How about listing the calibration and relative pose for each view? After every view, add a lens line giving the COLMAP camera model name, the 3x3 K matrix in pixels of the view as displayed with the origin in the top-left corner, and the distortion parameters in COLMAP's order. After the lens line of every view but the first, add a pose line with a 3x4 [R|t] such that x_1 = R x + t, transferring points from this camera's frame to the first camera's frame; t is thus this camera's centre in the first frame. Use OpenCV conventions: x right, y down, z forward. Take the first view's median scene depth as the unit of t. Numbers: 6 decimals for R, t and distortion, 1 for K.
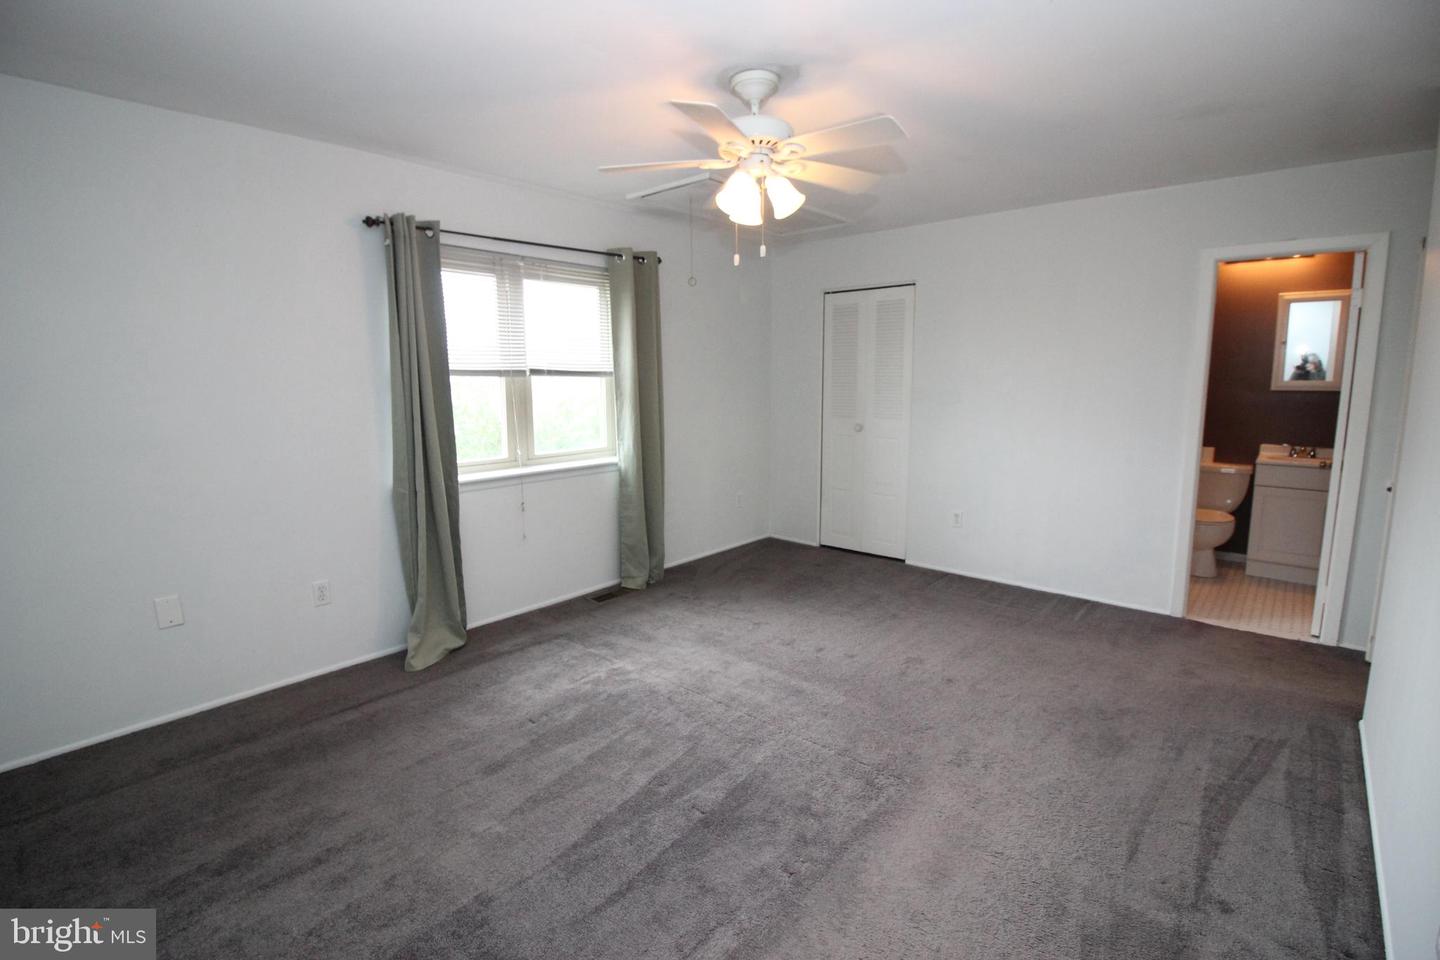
lens RADIAL K [[671.7, 0, 721.5], [0, 671.7, 465.9], [0, 0, 1]] dist [0.000511, -0.000188]
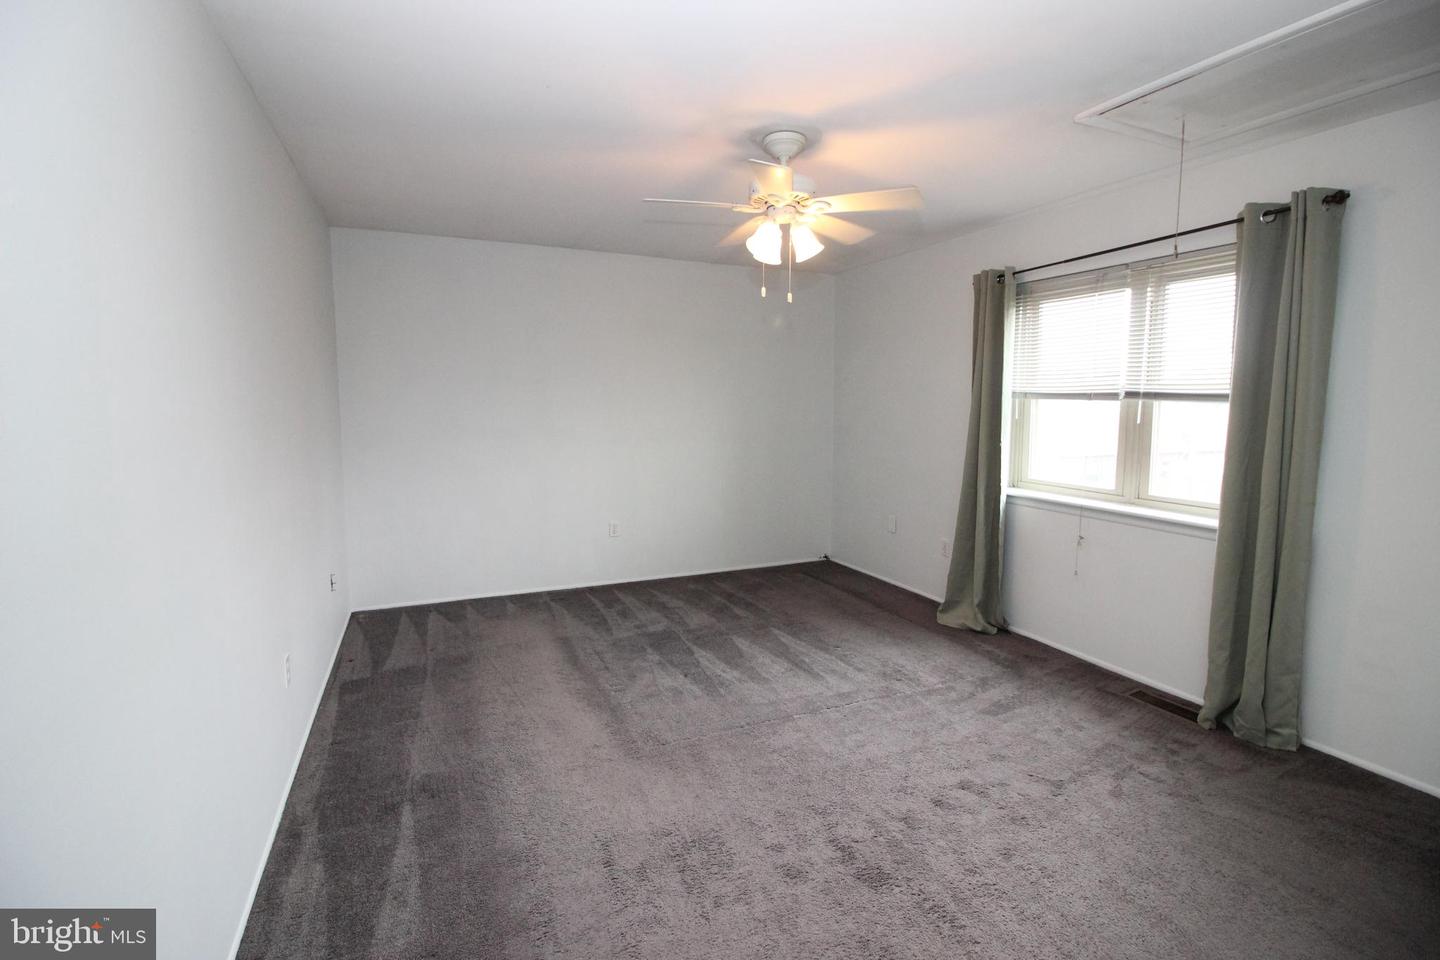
lens RADIAL K [[671.7, 0, 721.5], [0, 671.7, 465.9], [0, 0, 1]] dist [0.000511, -0.000188]
pose [[-0.418626, 0.091778, -0.903509, 0.739907], [-0.126748, 0.979239, 0.158197, -0.124251], [0.899270, 0.180744, -0.398302, 0.915774]]
